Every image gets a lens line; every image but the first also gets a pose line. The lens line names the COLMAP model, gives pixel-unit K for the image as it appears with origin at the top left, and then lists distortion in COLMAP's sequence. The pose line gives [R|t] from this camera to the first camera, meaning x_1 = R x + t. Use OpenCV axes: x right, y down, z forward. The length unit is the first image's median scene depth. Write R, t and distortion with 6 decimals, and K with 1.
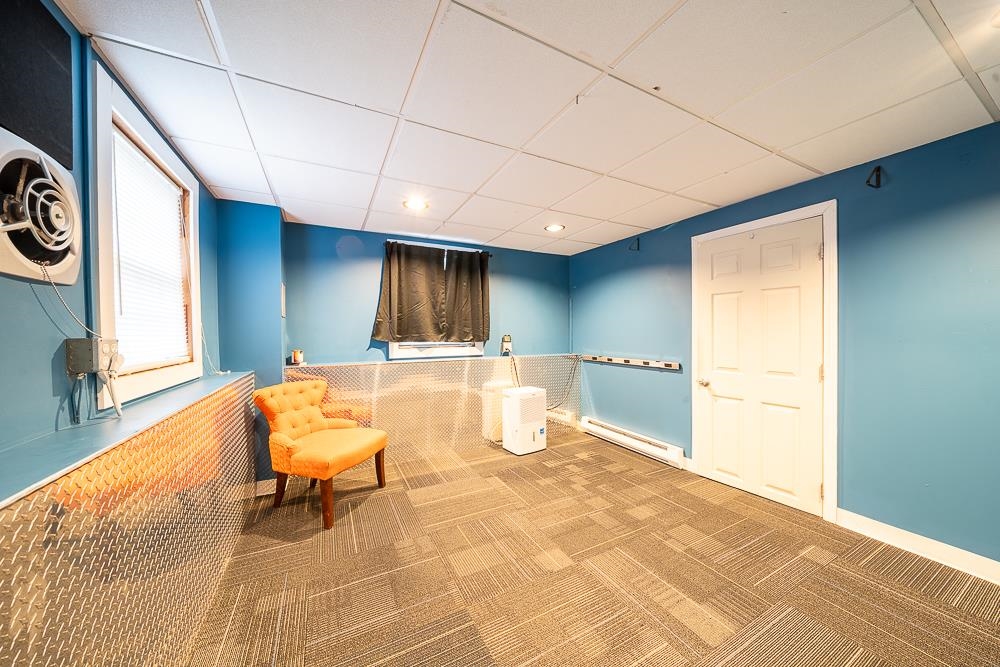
lens RADIAL K [[339.2, 0, 500.2], [0, 339.2, 335.4], [0, 0, 1]] dist [-0.001403, 0.000020]
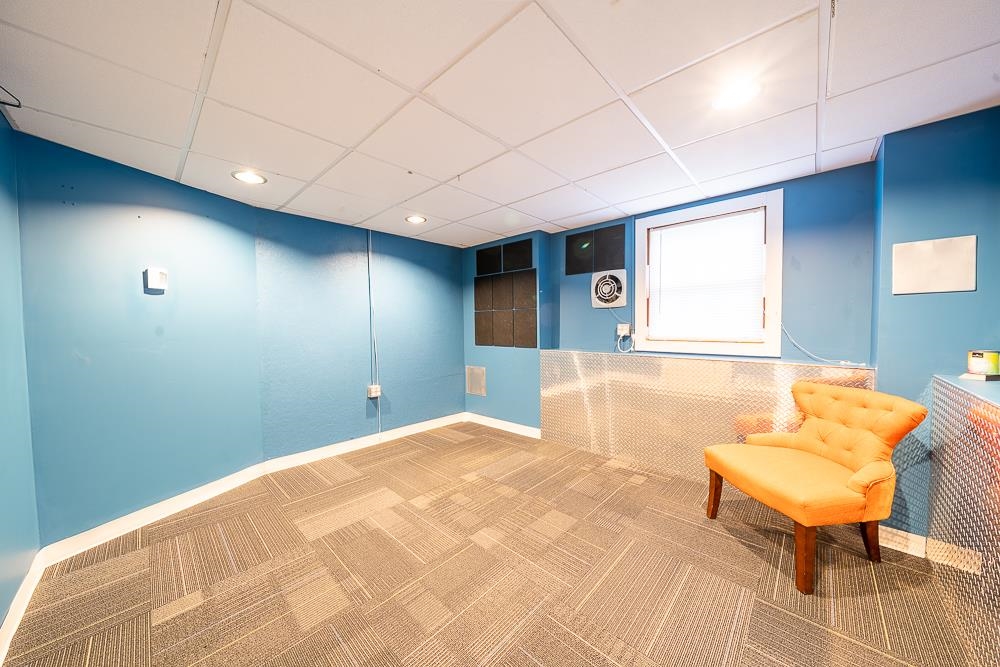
lens RADIAL K [[339.2, 0, 498.8], [0, 339.2, 331.9], [0, 0, 1]] dist [-0.001403, 0.000020]
pose [[-0.944442, 0.029275, -0.327371, 0.442496], [0.017873, 0.999126, 0.037785, -0.027639], [0.328191, 0.029835, -0.944140, 1.937665]]
